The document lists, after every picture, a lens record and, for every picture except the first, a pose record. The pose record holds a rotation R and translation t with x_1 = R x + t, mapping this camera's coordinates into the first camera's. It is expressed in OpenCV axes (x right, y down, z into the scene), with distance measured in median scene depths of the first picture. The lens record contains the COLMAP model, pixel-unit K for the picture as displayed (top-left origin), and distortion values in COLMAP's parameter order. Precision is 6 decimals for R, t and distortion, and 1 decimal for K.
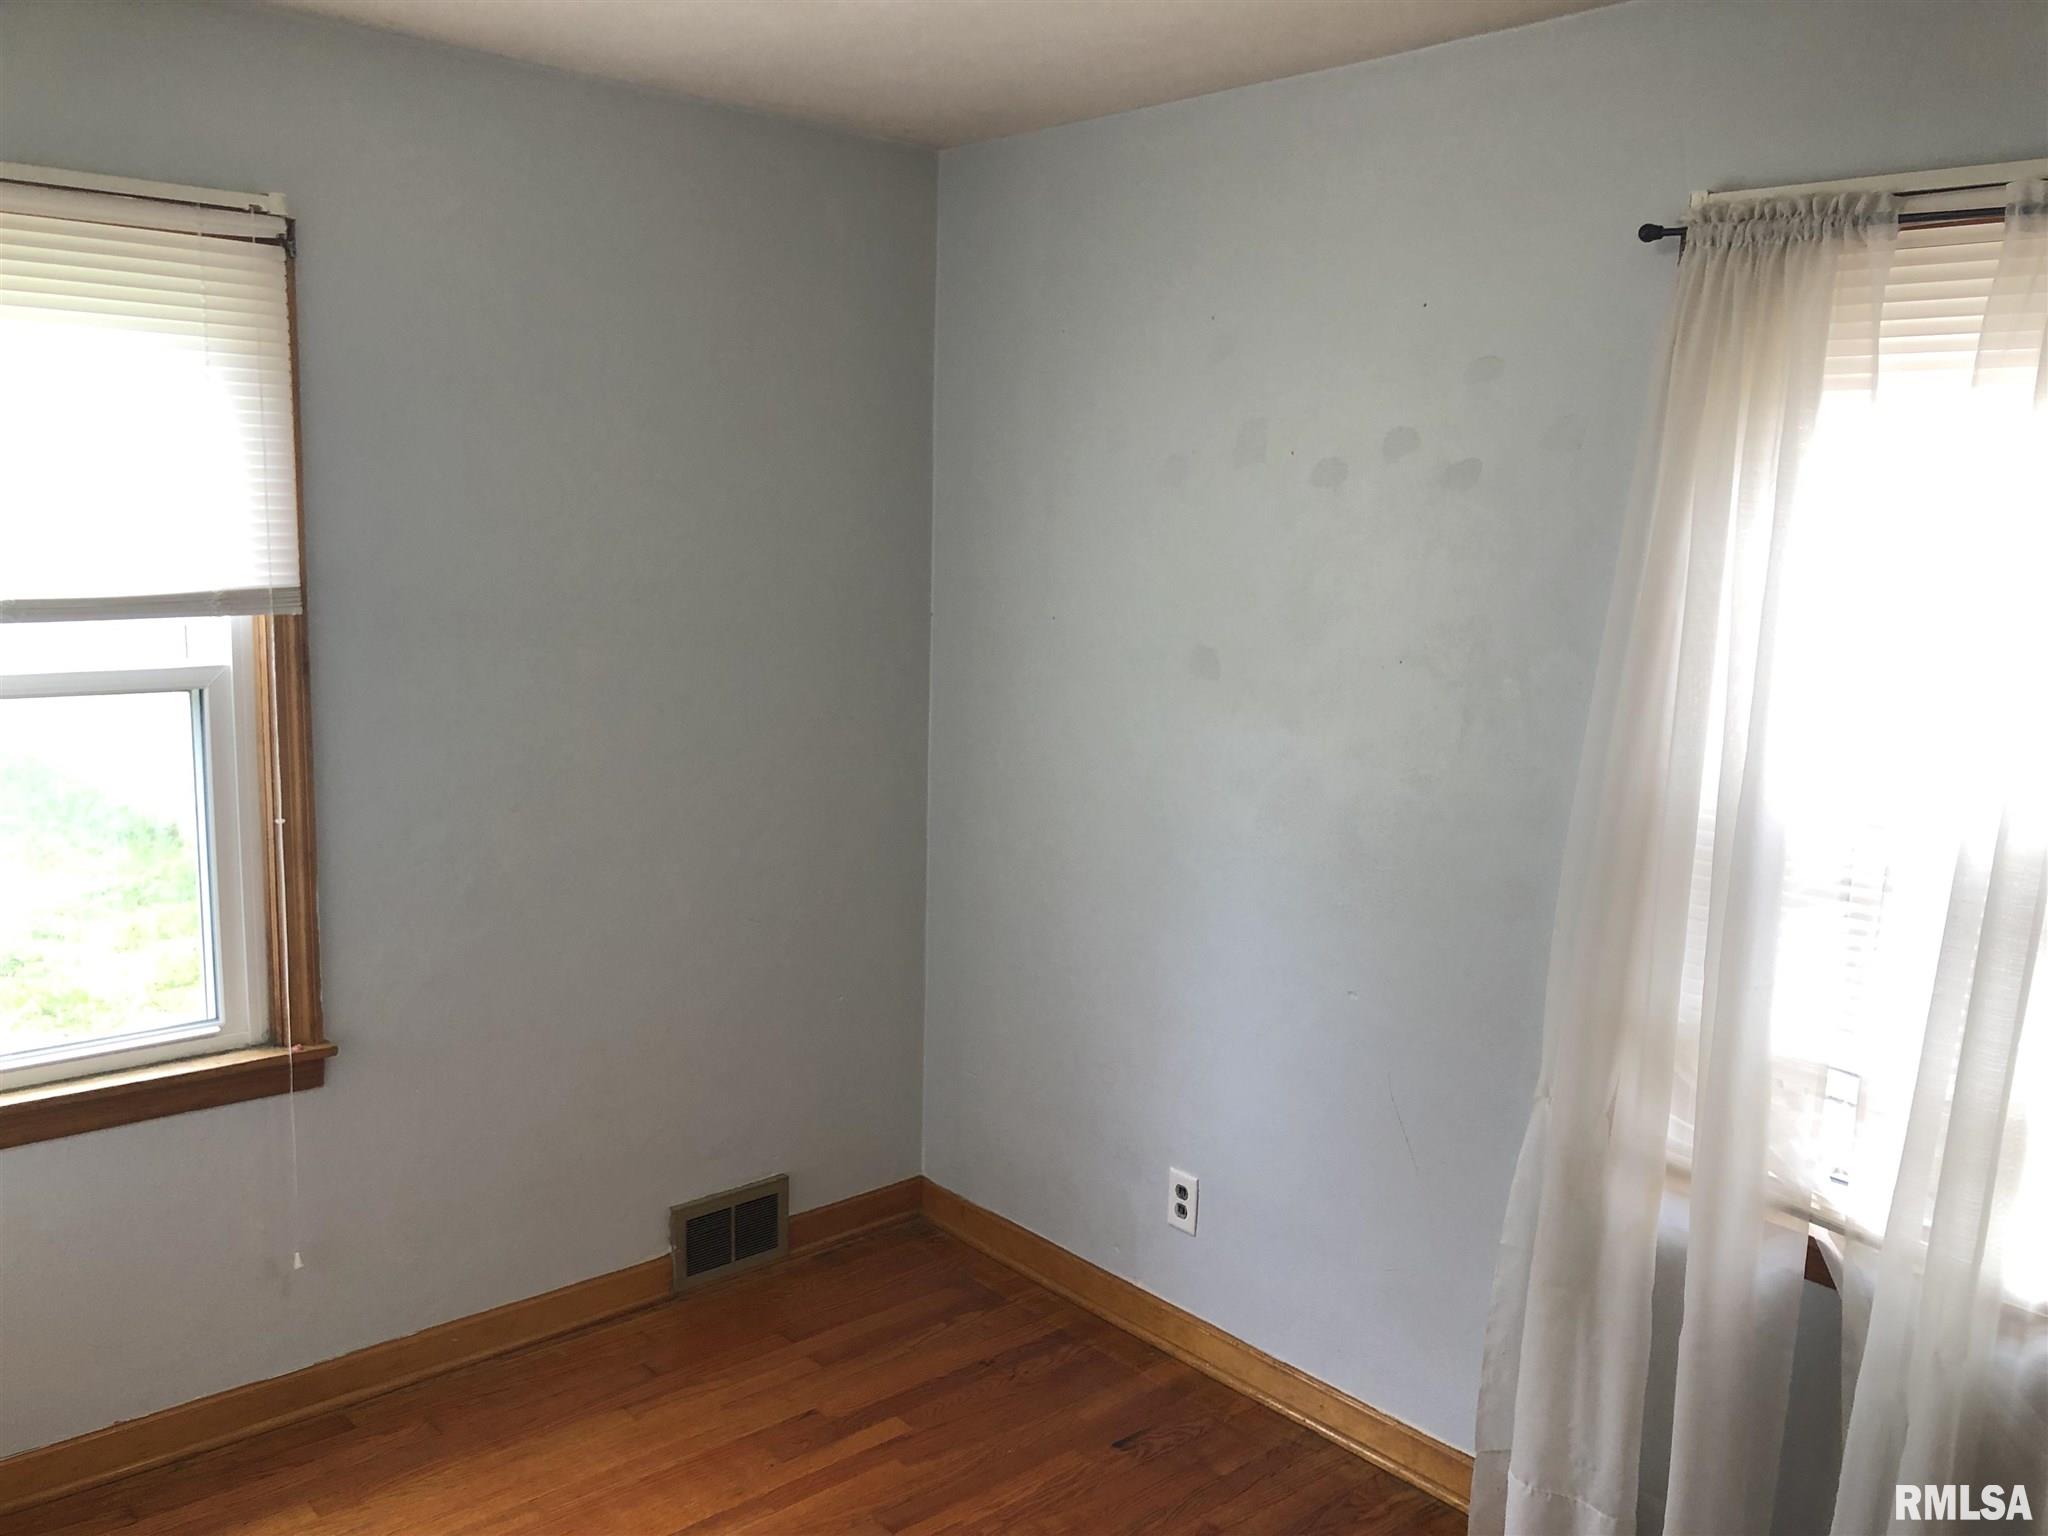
lens RADIAL K [[1643.6, 0, 1024.0], [0, 1643.6, 768.0], [0, 0, 1]] dist [0.014919, -0.001907]
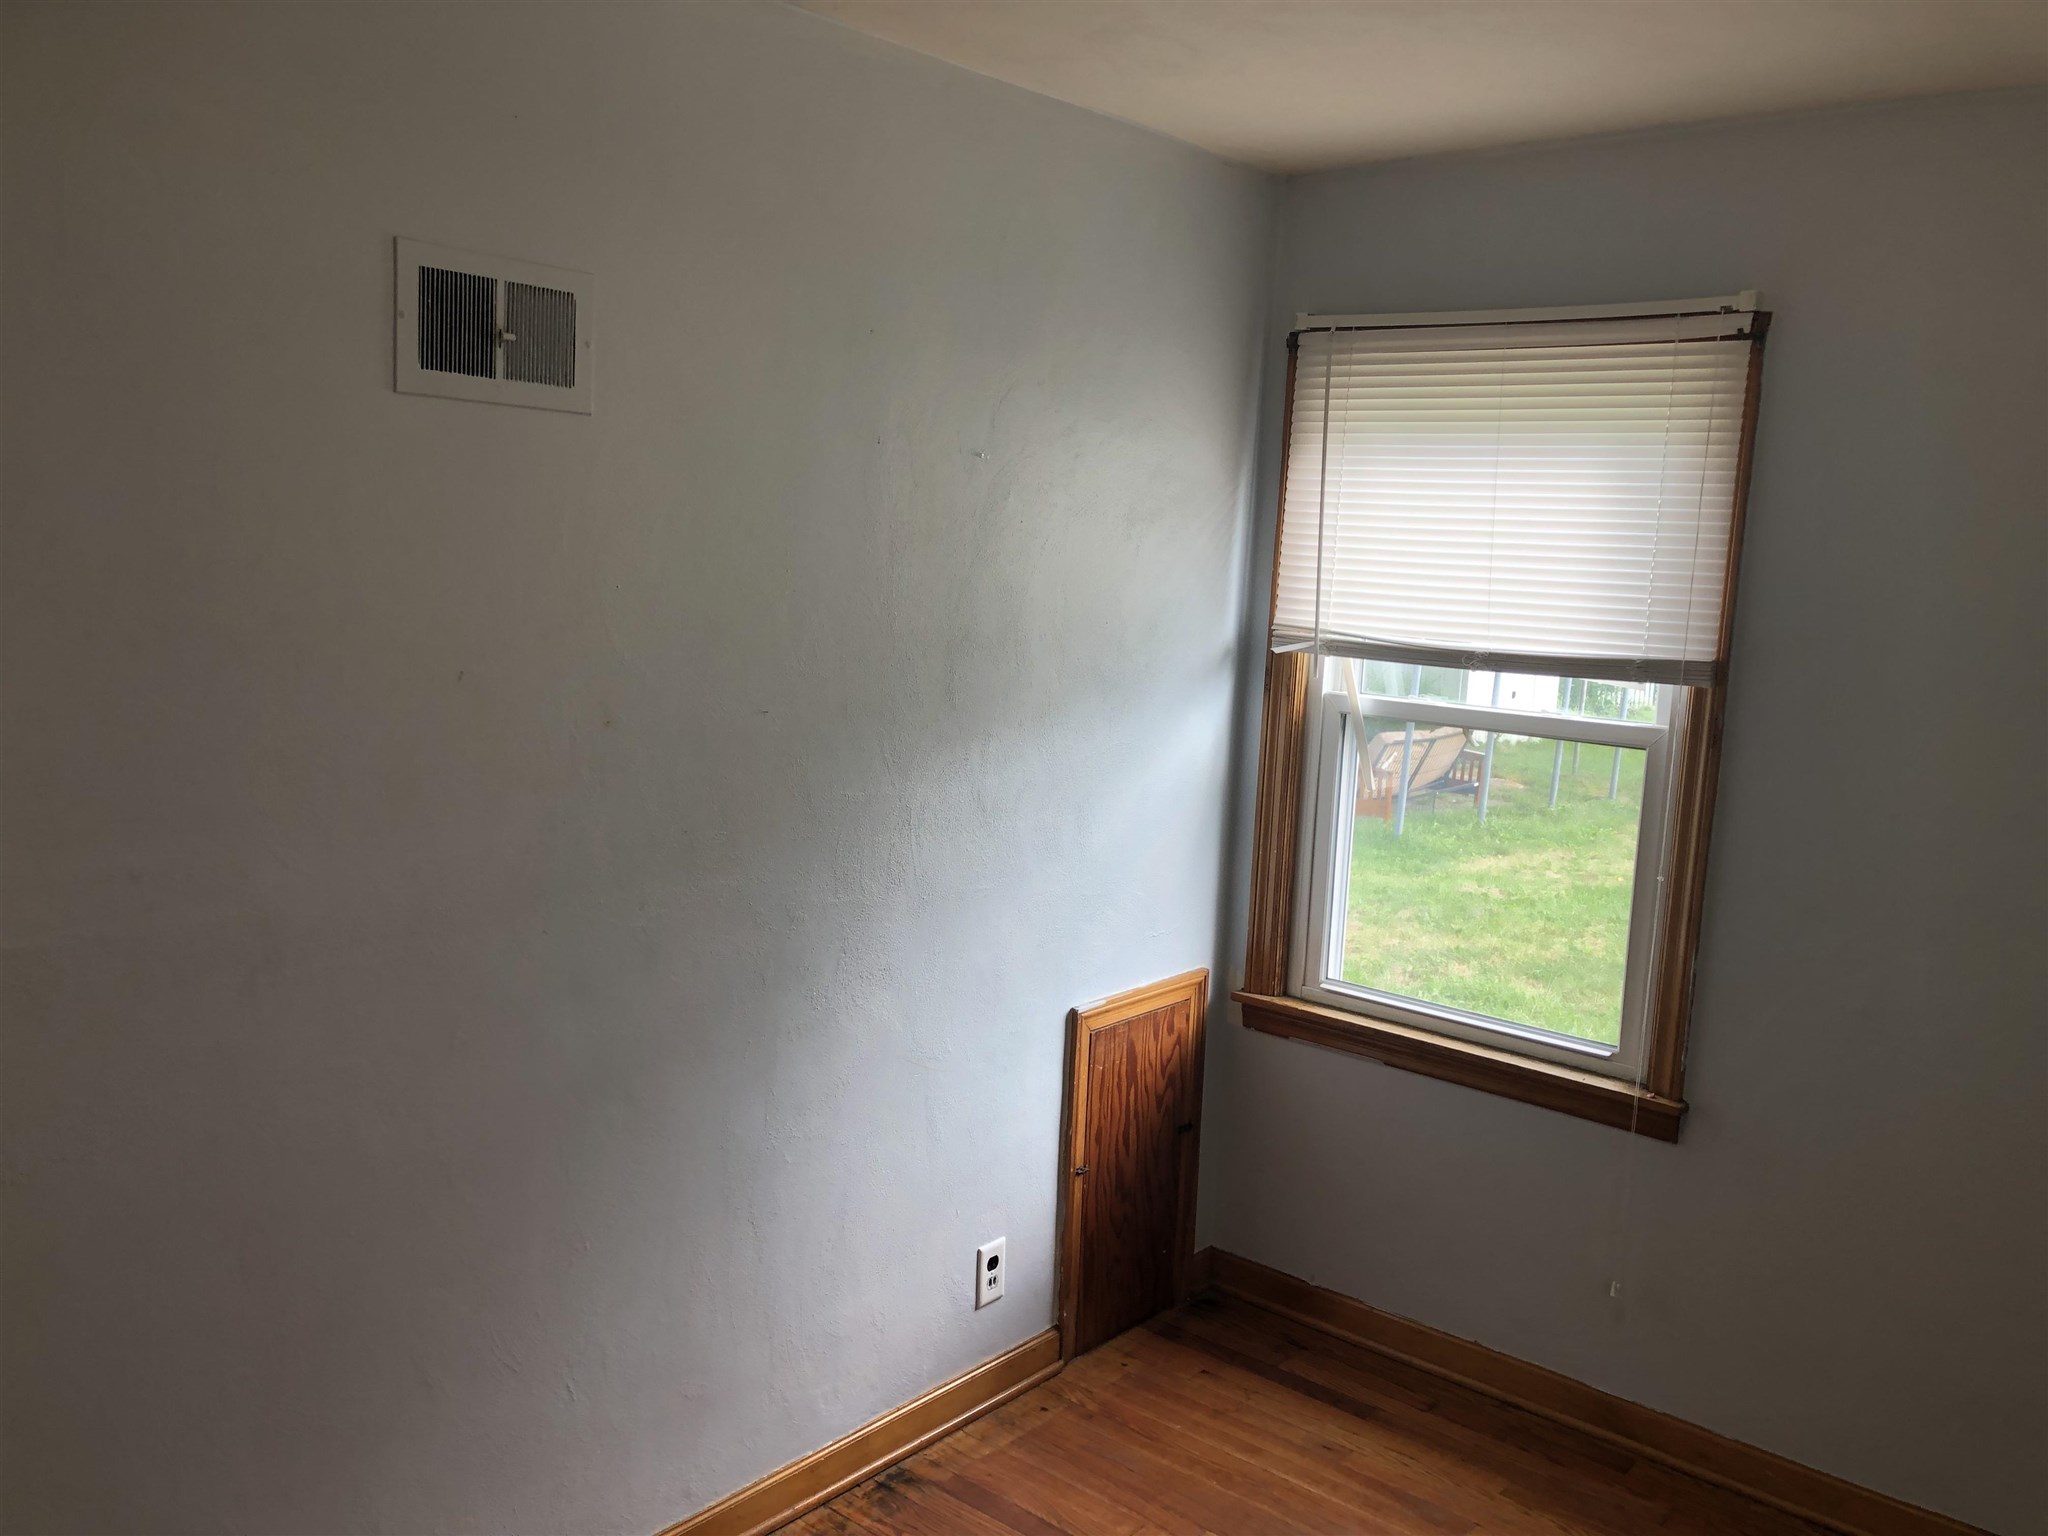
lens RADIAL K [[1680.2, 0, 1024.0], [0, 1680.2, 768.0], [0, 0, 1]] dist [-0.072806, 0.163919]
pose [[0.154652, 0.121019, -0.980529, 0.535801], [-0.185412, 0.978391, 0.091511, -0.060338], [0.970415, 0.167649, 0.173748, 0.405705]]
